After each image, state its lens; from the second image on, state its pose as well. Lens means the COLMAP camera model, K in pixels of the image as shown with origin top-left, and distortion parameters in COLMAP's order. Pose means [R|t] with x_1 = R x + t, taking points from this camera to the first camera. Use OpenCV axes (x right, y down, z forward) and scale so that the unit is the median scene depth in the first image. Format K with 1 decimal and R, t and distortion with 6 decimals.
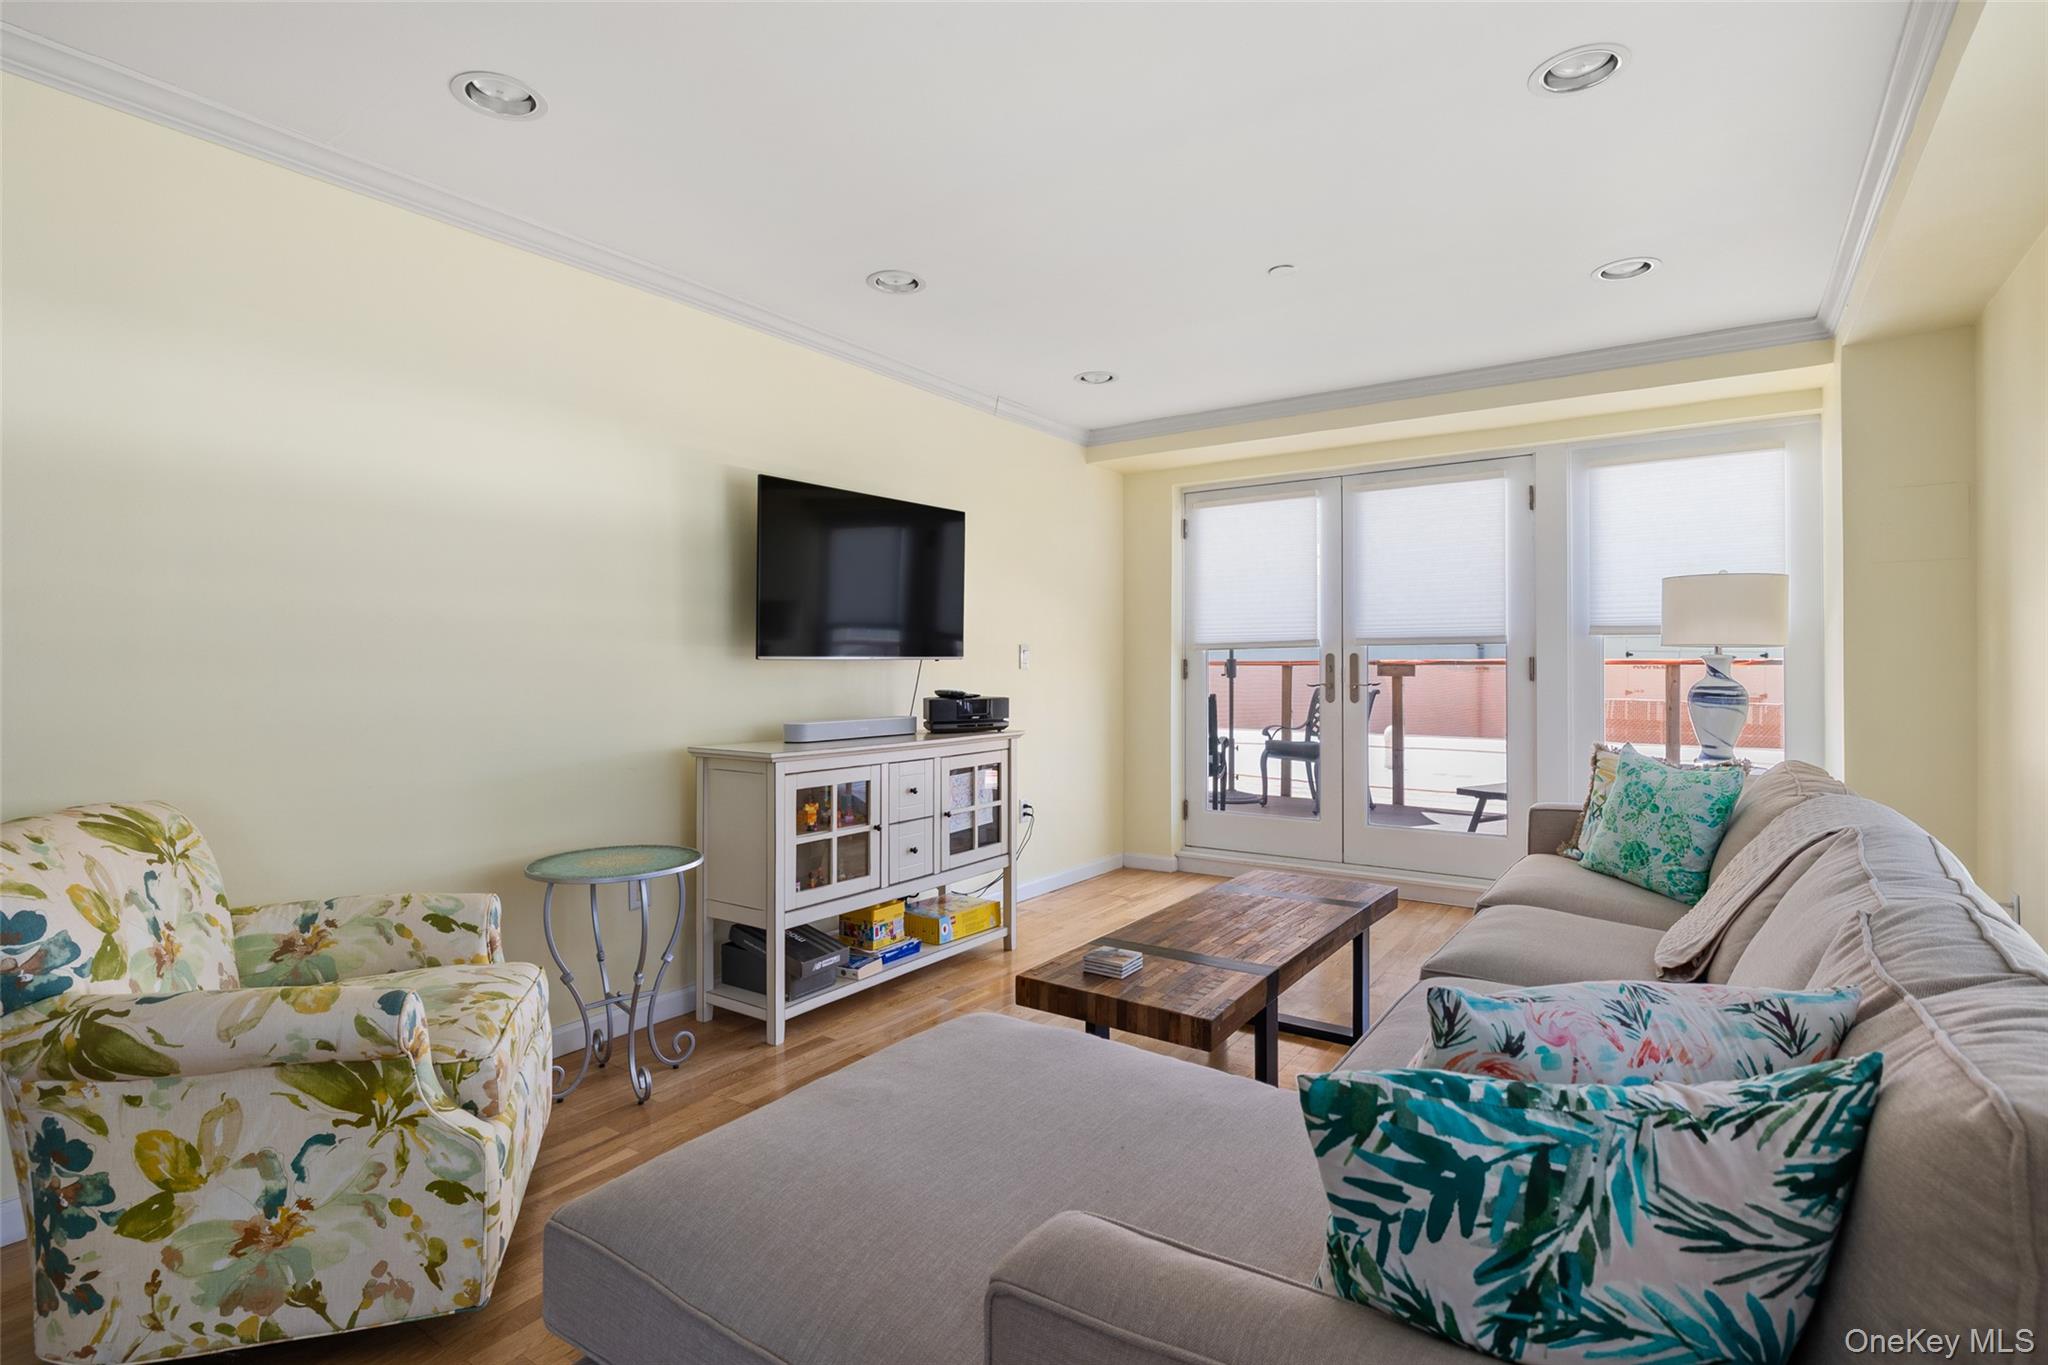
lens RADIAL K [[989.7, 0, 1025.8], [0, 989.7, 670.2], [0, 0, 1]] dist [-0.001531, 0.002077]
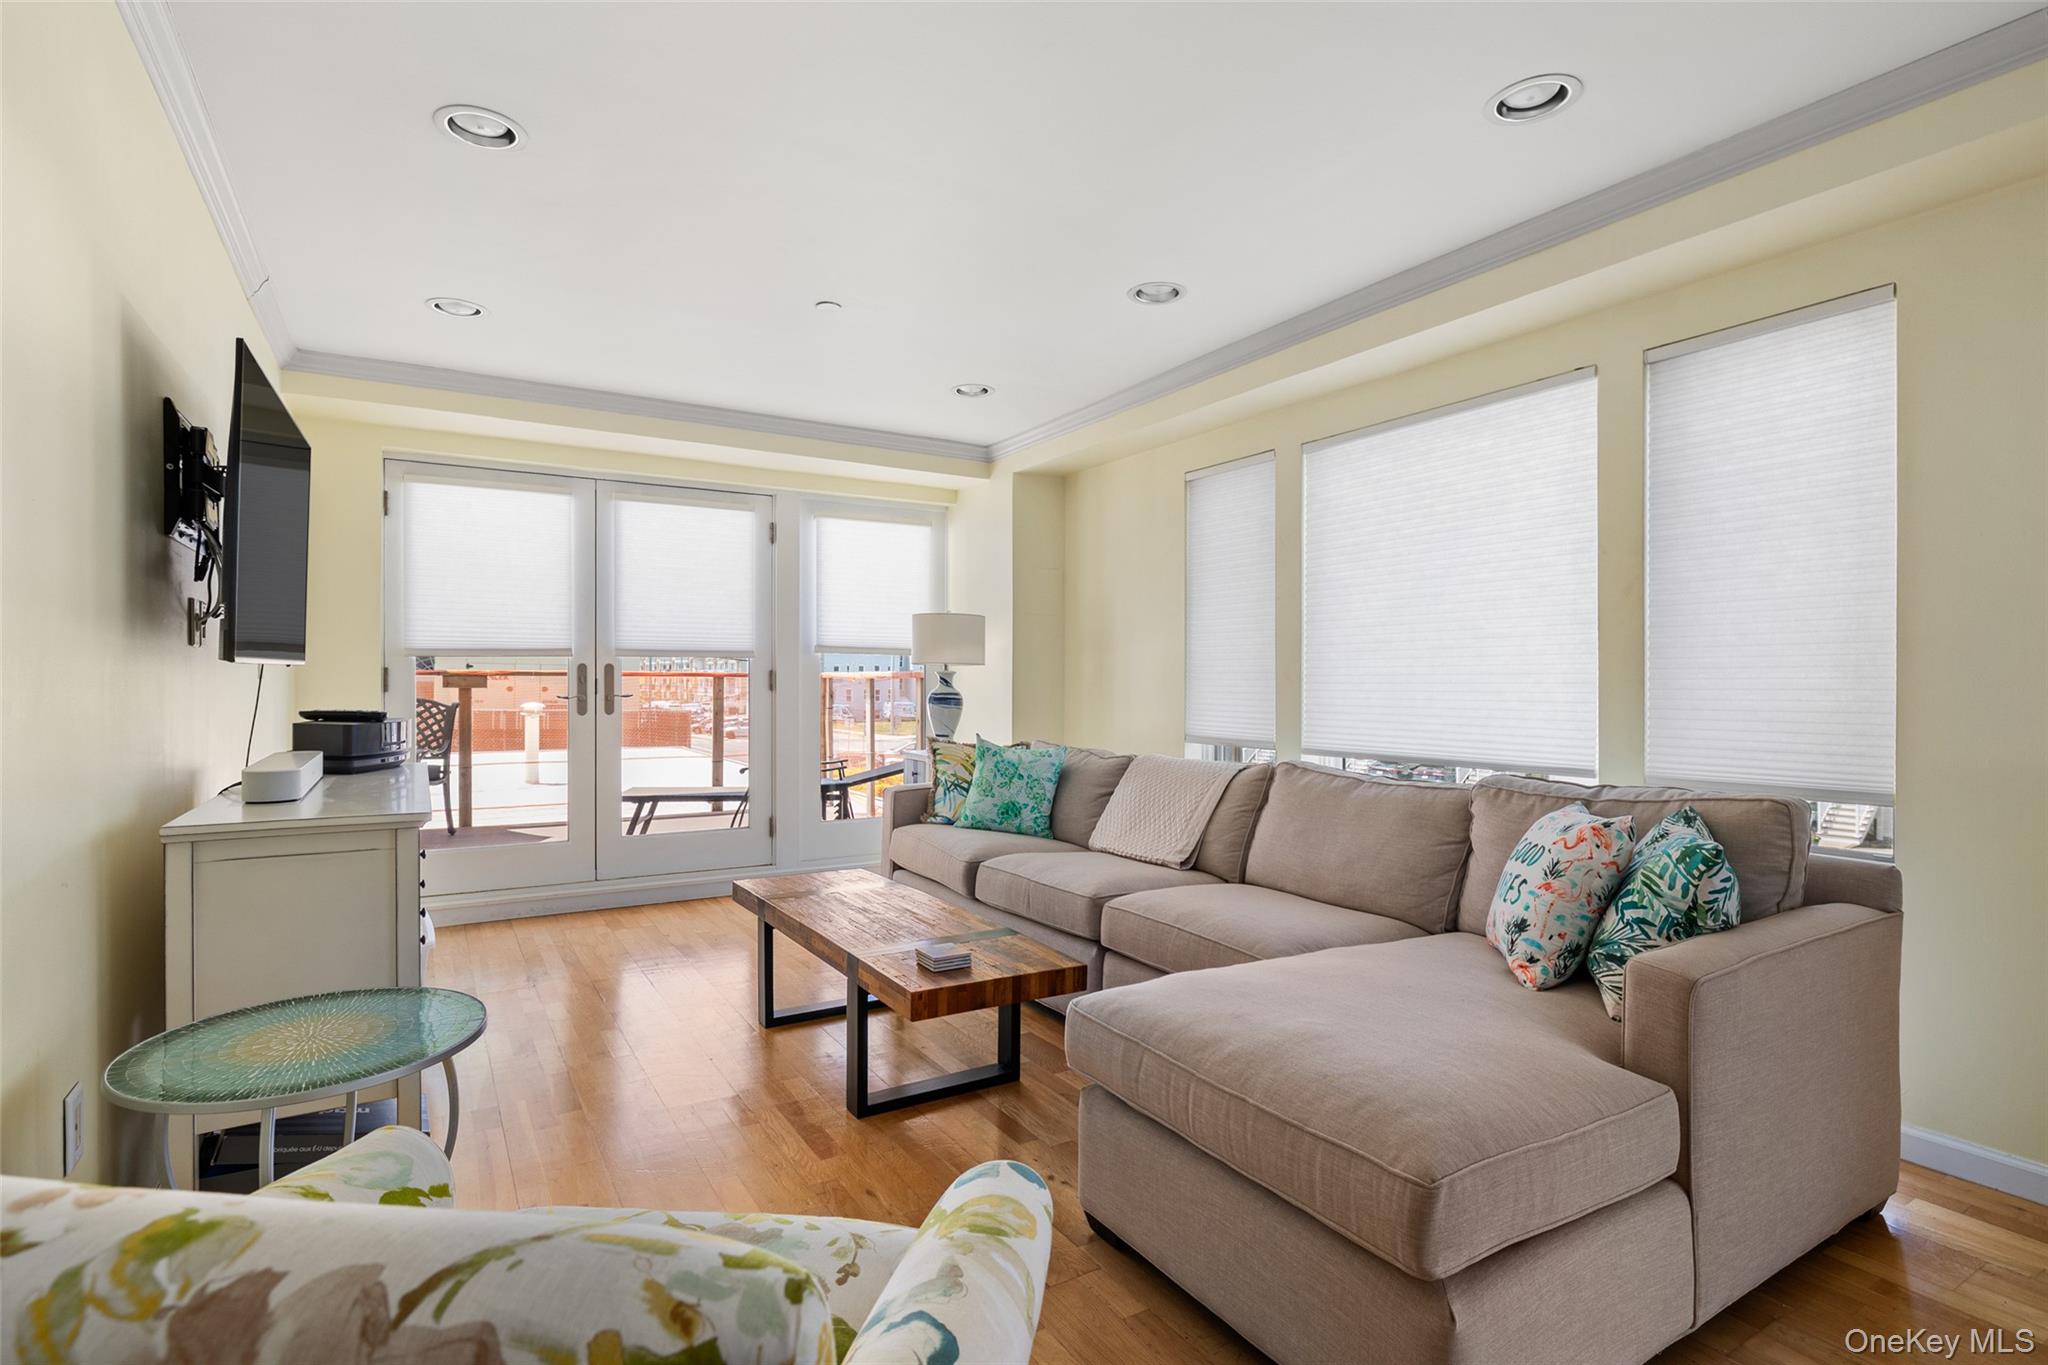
lens RADIAL K [[989.7, 0, 1023.4], [0, 989.7, 692.7], [0, 0, 1]] dist [-0.001531, 0.002077]
pose [[0.415284, -0.010260, 0.909634, -0.426150], [0.000016, 0.999936, 0.011271, 0.000209], [-0.909692, -0.004666, 0.415258, 0.247825]]
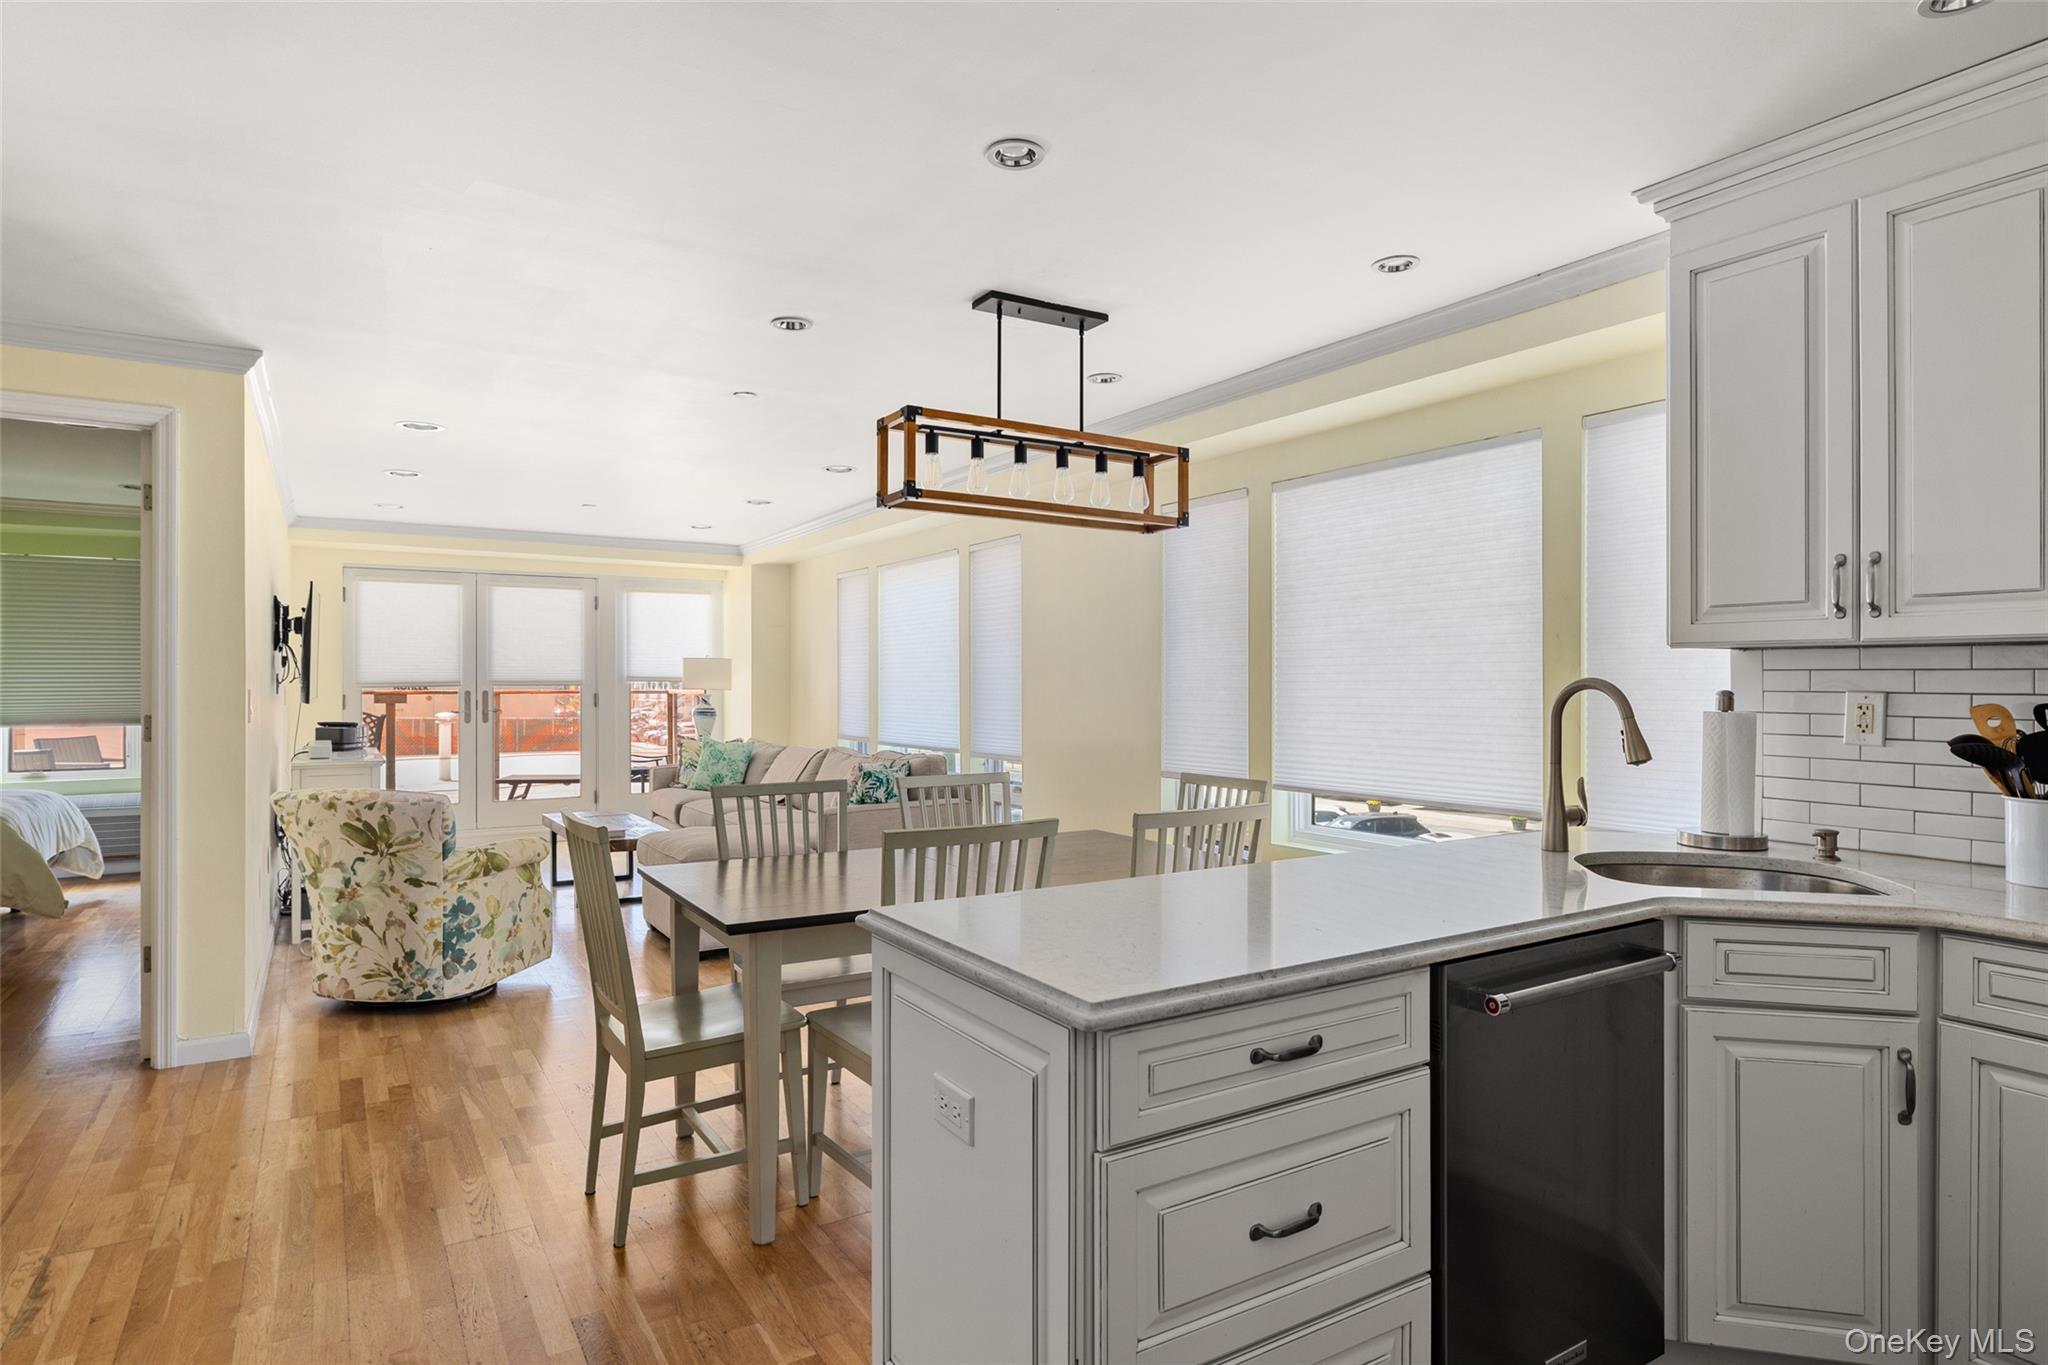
lens RADIAL K [[1070.9, 0, 1009.3], [0, 1070.9, 680.1], [0, 0, 1]] dist [-0.005531, 0.000586]
pose [[0.400291, 0.004095, 0.916379, -0.945588], [0.002131, 0.999983, -0.005399, -0.024957], [-0.916386, 0.004114, 0.400276, -0.441578]]
